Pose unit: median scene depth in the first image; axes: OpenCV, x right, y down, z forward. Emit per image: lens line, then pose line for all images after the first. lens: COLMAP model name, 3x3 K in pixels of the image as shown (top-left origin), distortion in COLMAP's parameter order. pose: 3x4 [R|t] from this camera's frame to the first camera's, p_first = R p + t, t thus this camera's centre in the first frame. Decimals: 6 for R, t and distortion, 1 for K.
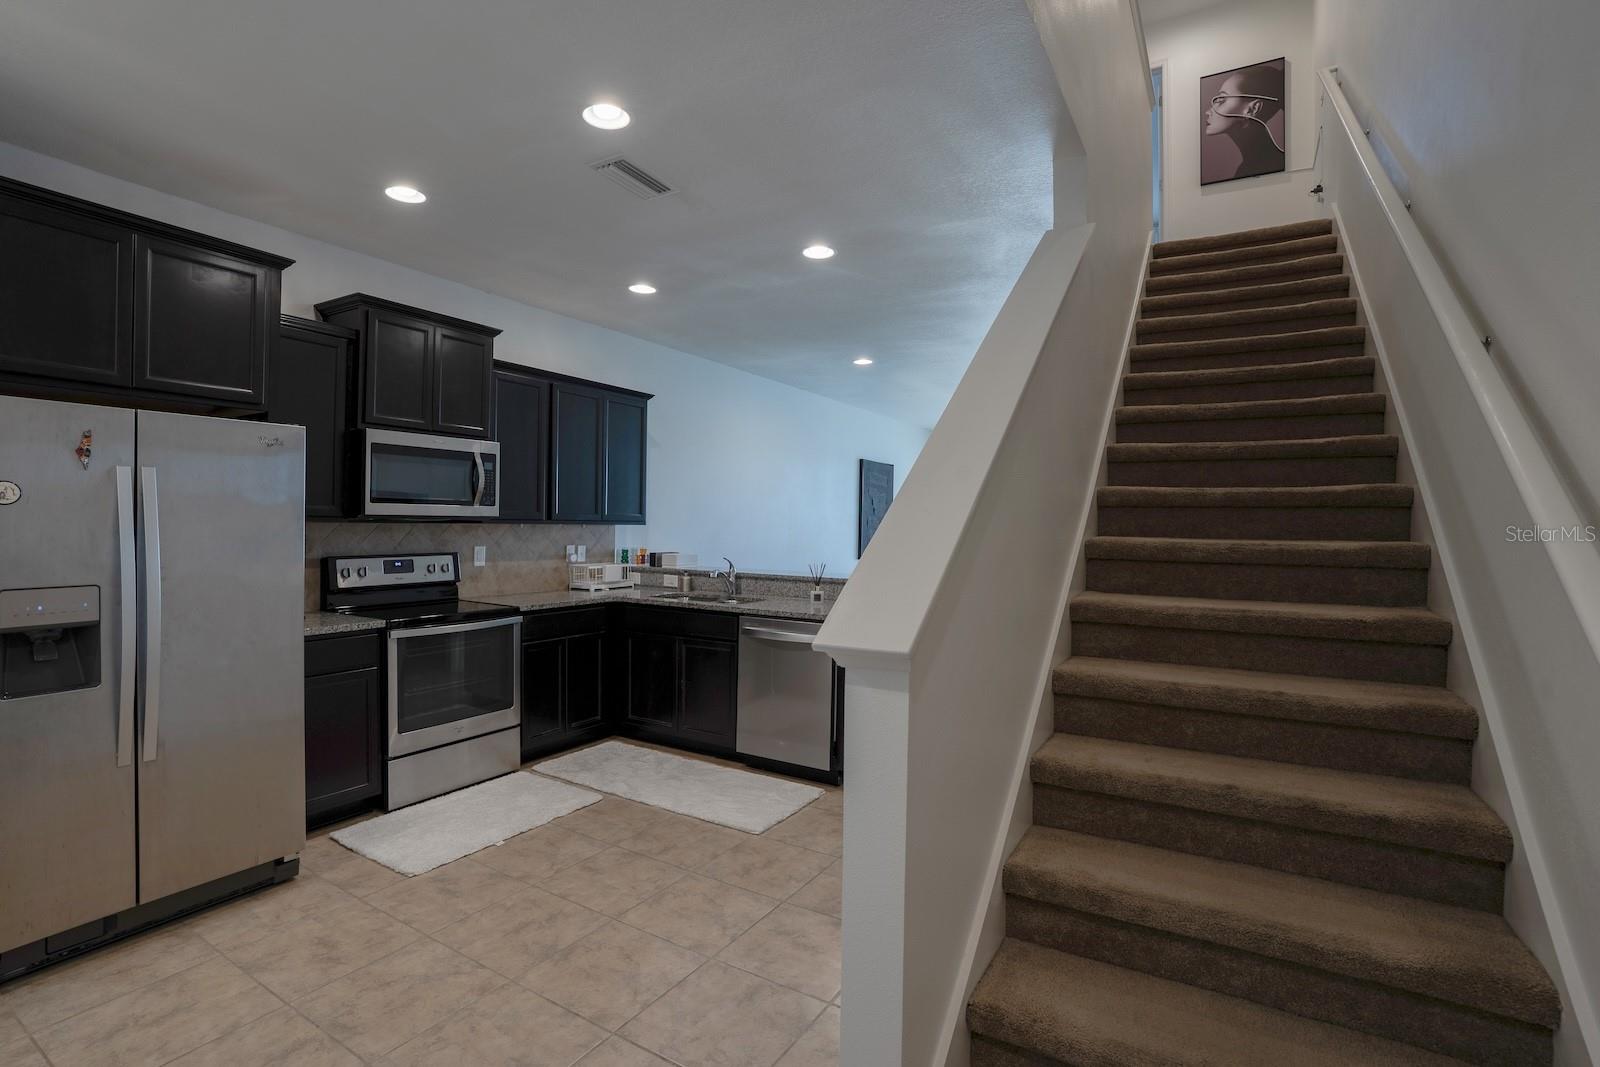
lens RADIAL K [[746.6, 0, 796.6], [0, 746.6, 532.2], [0, 0, 1]] dist [-0.071665, 0.027343]
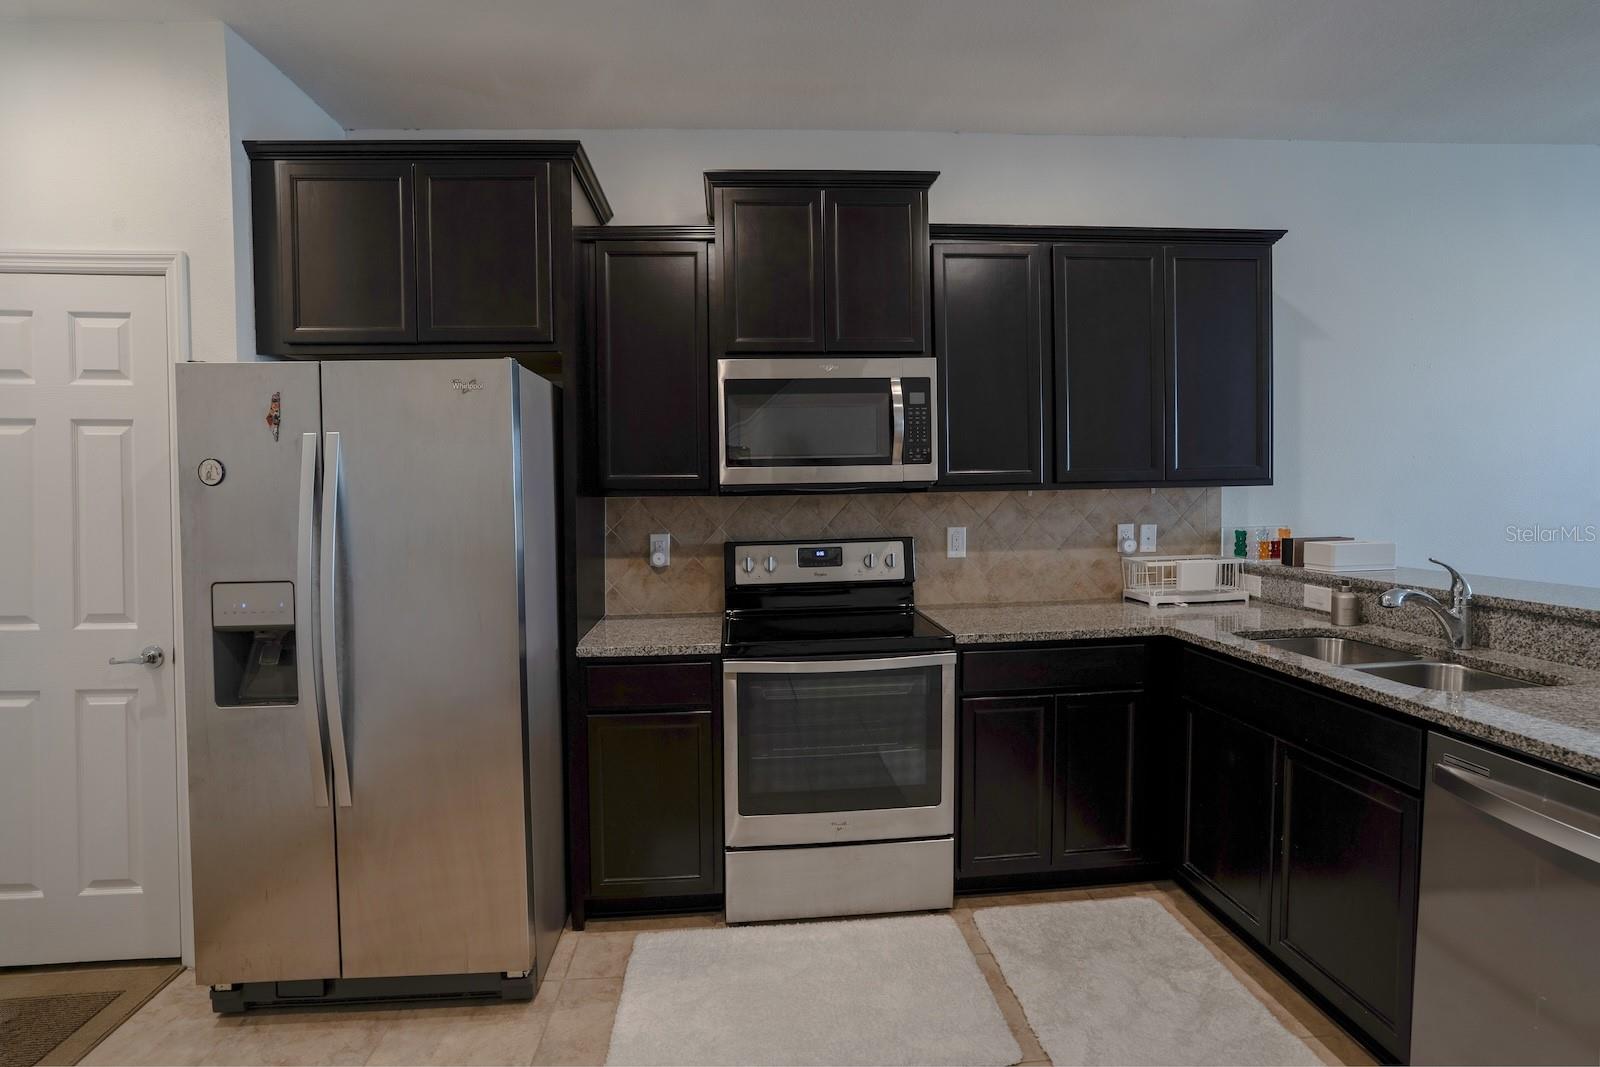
lens RADIAL K [[753.1, 0, 796.8], [0, 753.1, 524.7], [0, 0, 1]] dist [-0.072948, 0.027934]
pose [[0.580781, 0.008643, -0.814014, 0.029678], [0.020673, 0.999465, 0.025362, -0.002881], [0.813797, -0.031558, 0.580291, 0.546508]]
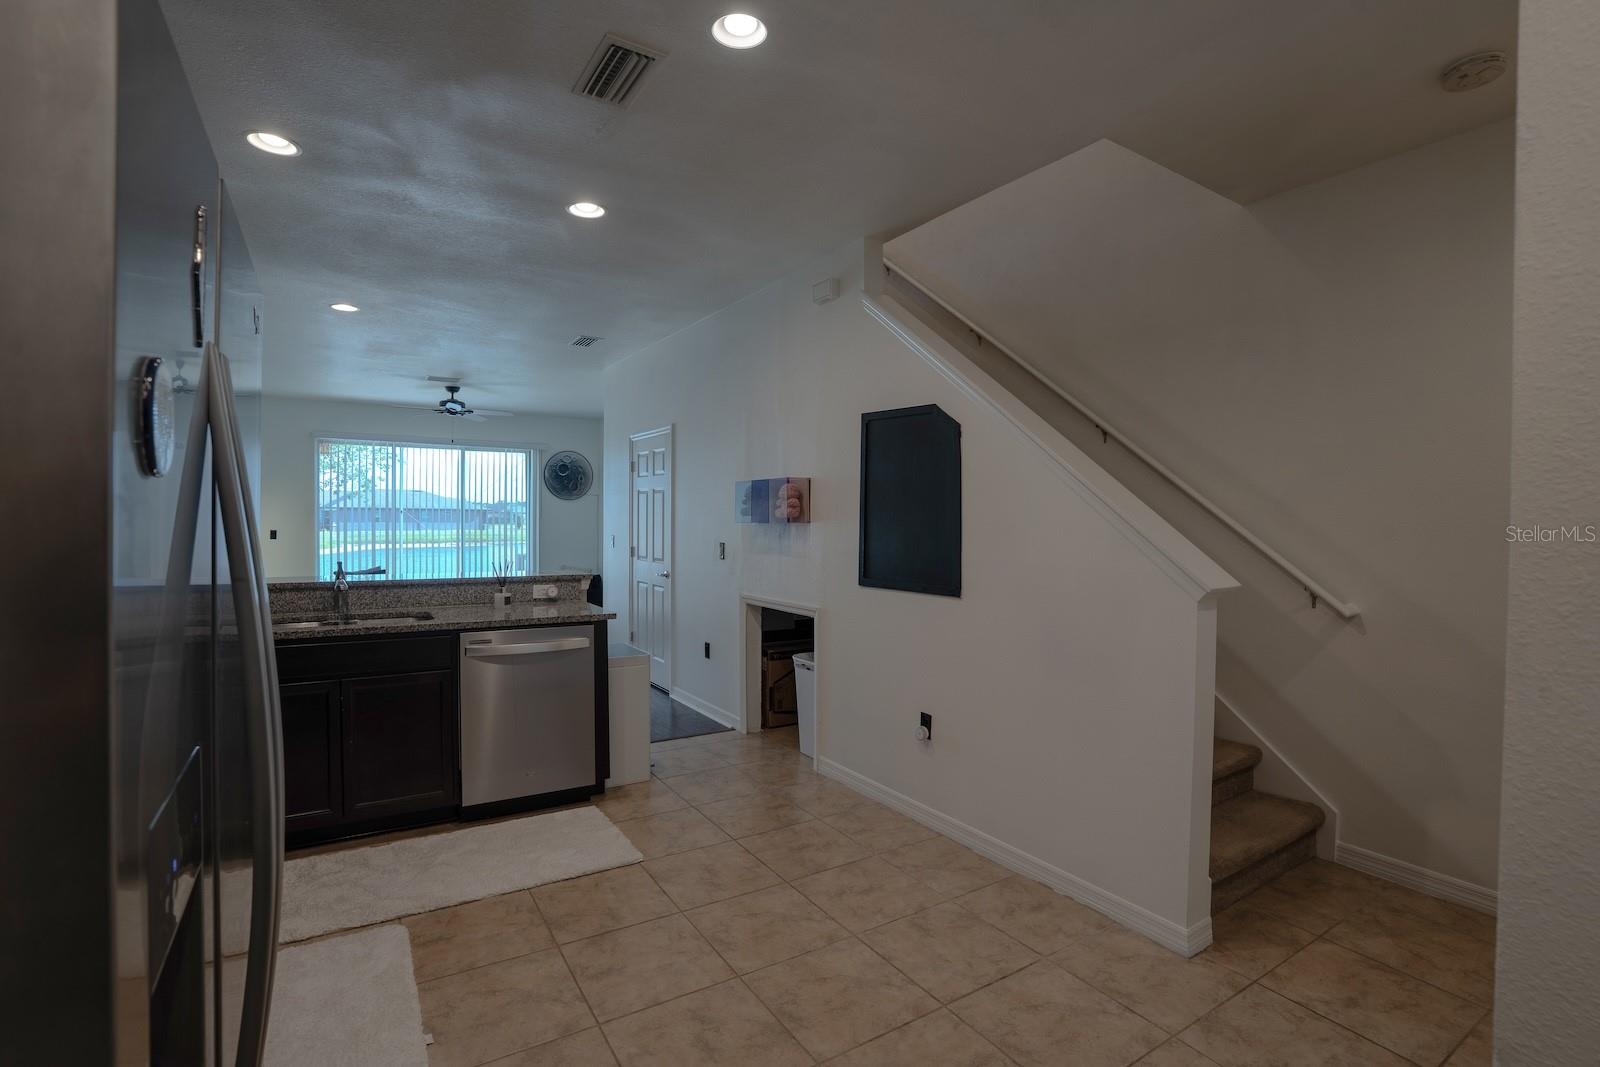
lens RADIAL K [[746.6, 0, 796.6], [0, 746.6, 532.2], [0, 0, 1]] dist [-0.071665, 0.027343]
pose [[0.447257, -0.025666, 0.894037, -0.599091], [0.006755, 0.999657, 0.025319, -0.010032], [-0.894380, -0.005285, 0.447277, 0.341485]]
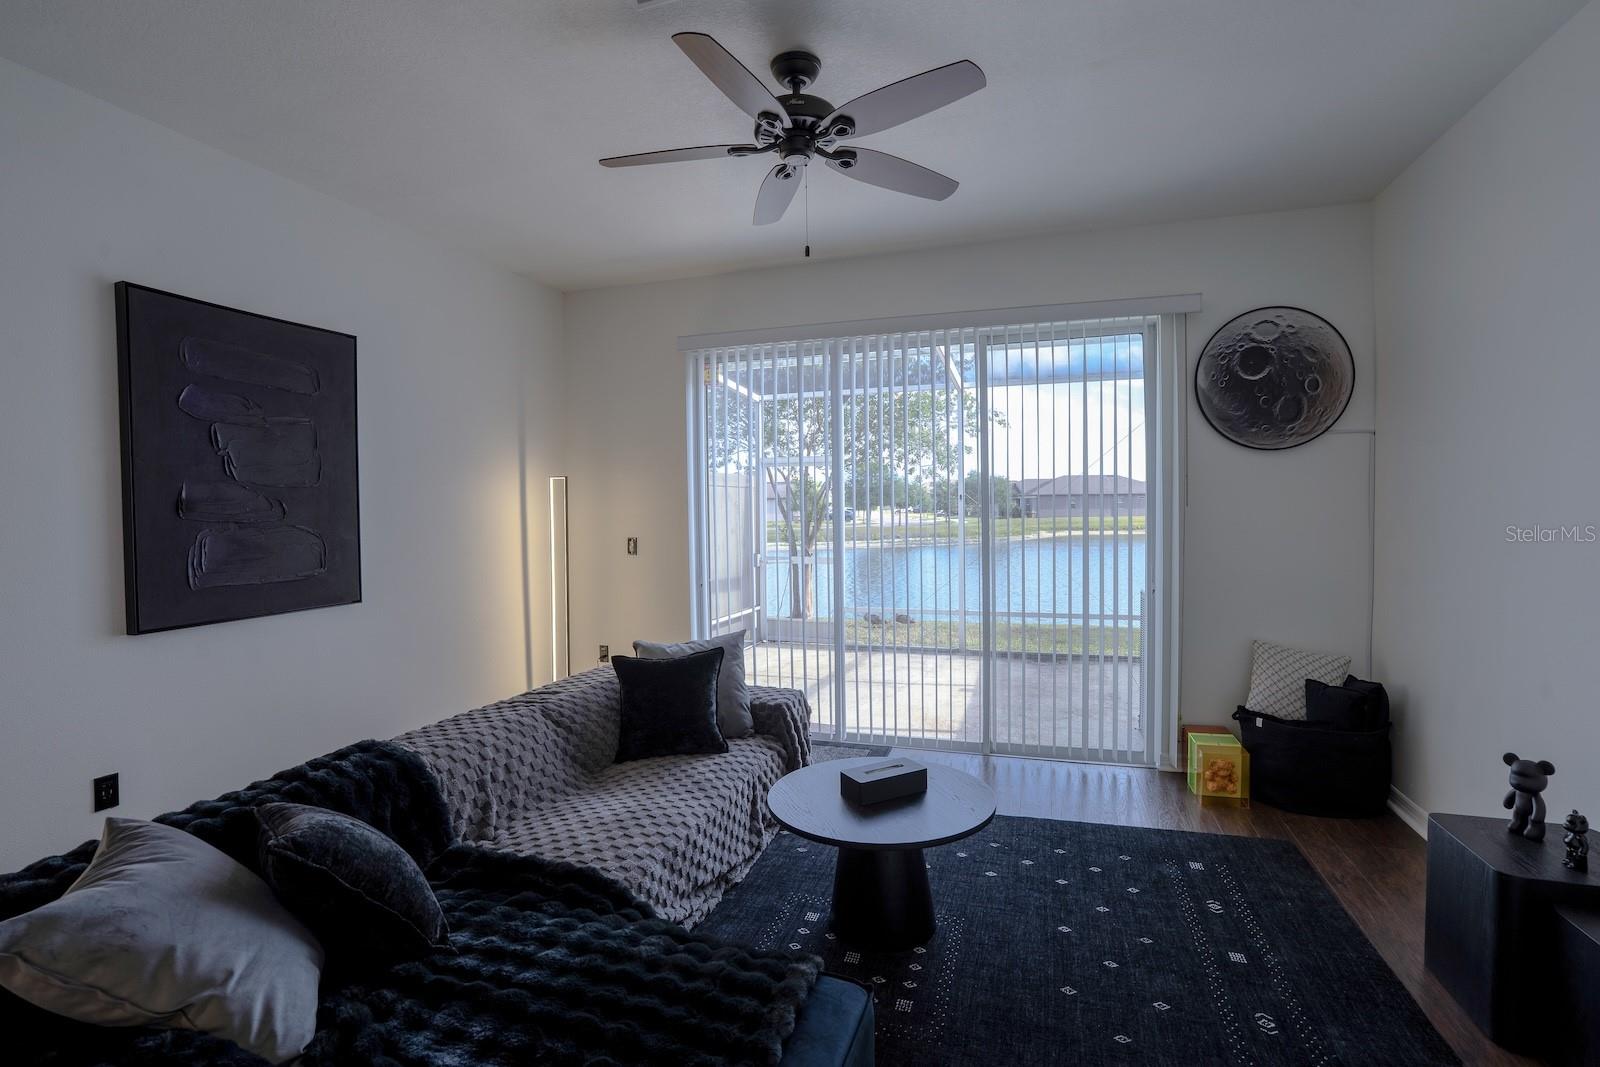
lens RADIAL K [[744.3, 0, 798.5], [0, 744.3, 532.2], [0, 0, 1]] dist [-0.069441, 0.026561]
pose [[0.976937, -0.034780, 0.210676, 0.598571], [0.029521, 0.999170, 0.028056, -0.005577], [-0.211477, -0.021189, 0.977153, 1.459295]]
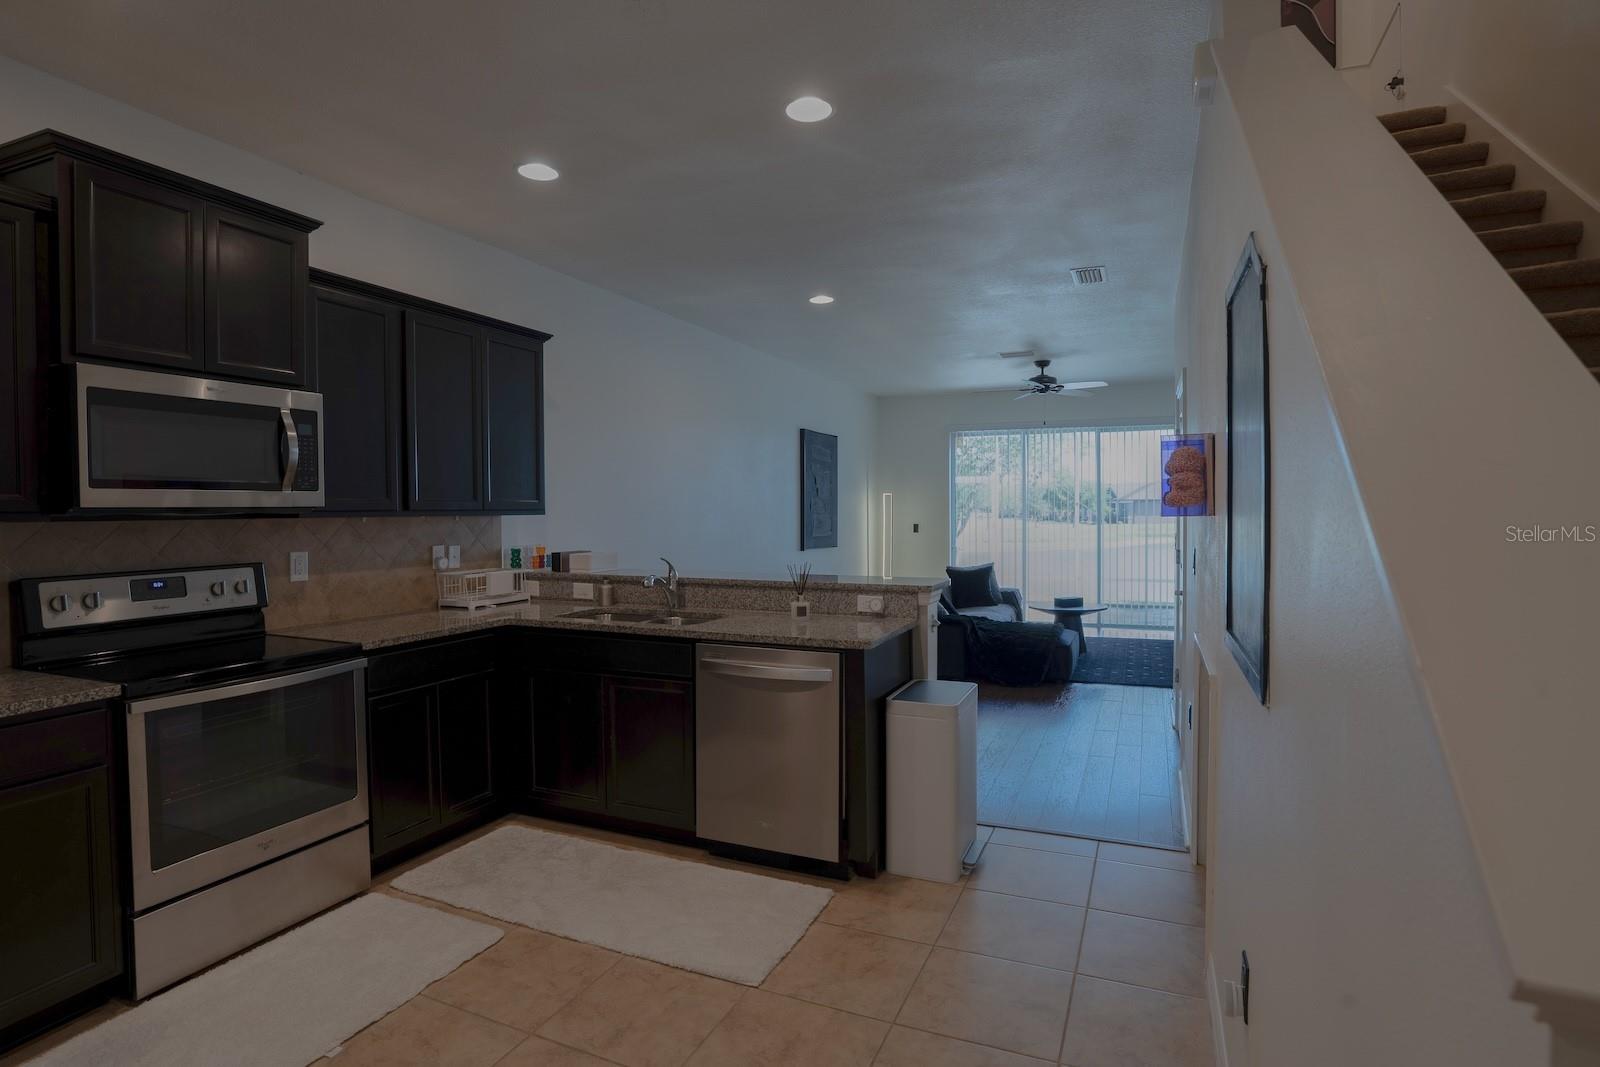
lens RADIAL K [[813.2, 0, 800.0], [0, 813.2, 533.5], [0, 0, 1]] dist [-0.070175, 0.032633]
pose [[0.991139, -0.023787, 0.130681, -0.076361], [0.021239, 0.999557, 0.020851, -0.003162], [-0.131119, -0.017890, 0.991205, 0.239960]]
